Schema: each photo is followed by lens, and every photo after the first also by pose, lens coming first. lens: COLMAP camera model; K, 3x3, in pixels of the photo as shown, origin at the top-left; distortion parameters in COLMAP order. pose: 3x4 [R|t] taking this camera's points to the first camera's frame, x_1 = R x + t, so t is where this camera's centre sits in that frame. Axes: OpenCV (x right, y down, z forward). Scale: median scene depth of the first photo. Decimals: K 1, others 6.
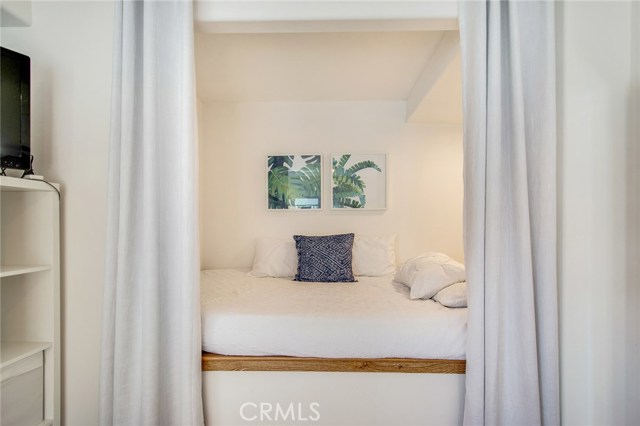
lens RADIAL K [[332.0, 0, 321.2], [0, 332.0, 225.5], [0, 0, 1]] dist [0.015513, -0.000857]
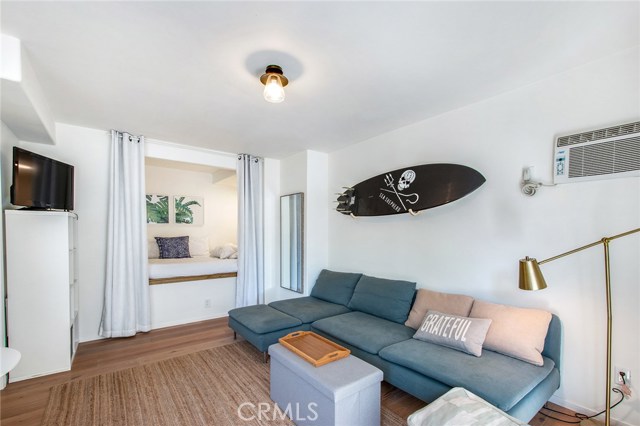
lens RADIAL K [[282.8, 0, 321.1], [0, 282.8, 237.9], [0, 0, 1]] dist [0.001289, 0.000128]
pose [[0.778724, -0.007768, 0.627319, -0.367921], [-0.005287, 0.999807, 0.018943, -0.002087], [-0.627345, -0.018068, 0.778532, -0.911971]]
